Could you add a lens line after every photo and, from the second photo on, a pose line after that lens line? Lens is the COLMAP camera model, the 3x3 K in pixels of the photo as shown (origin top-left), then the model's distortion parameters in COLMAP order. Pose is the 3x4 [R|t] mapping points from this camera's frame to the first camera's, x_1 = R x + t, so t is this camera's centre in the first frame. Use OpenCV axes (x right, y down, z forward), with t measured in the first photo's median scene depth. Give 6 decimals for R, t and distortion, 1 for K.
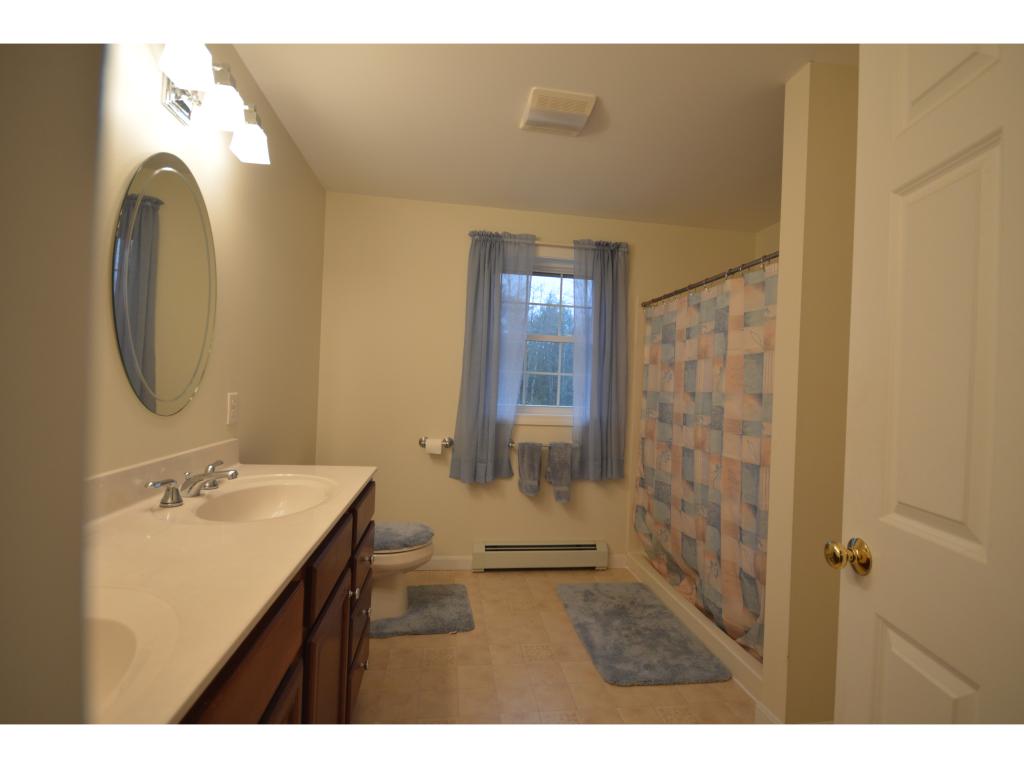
lens RADIAL K [[456.2, 0, 512.6], [0, 456.2, 383.6], [0, 0, 1]] dist [0.000331, -0.003529]
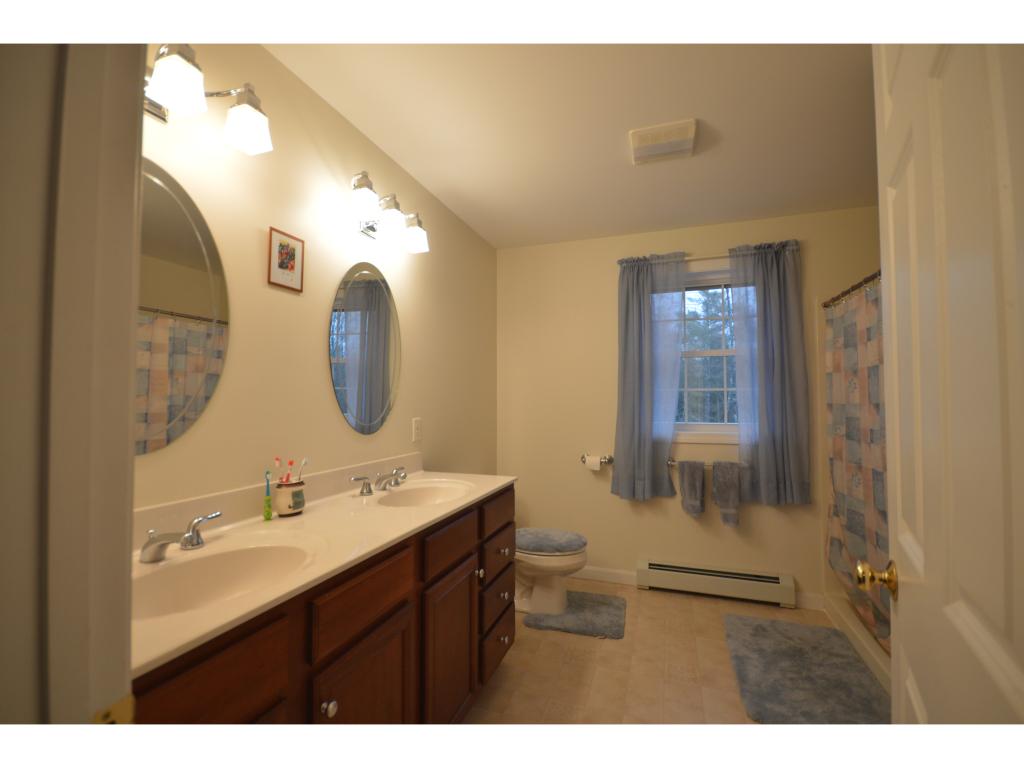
lens RADIAL K [[456.2, 0, 509.9], [0, 456.2, 382.1], [0, 0, 1]] dist [0.000331, -0.003529]
pose [[0.886520, -0.061611, -0.458569, 0.161488], [0.039033, 0.997520, -0.058561, 0.002361], [0.461040, 0.034016, 0.886727, -0.052777]]
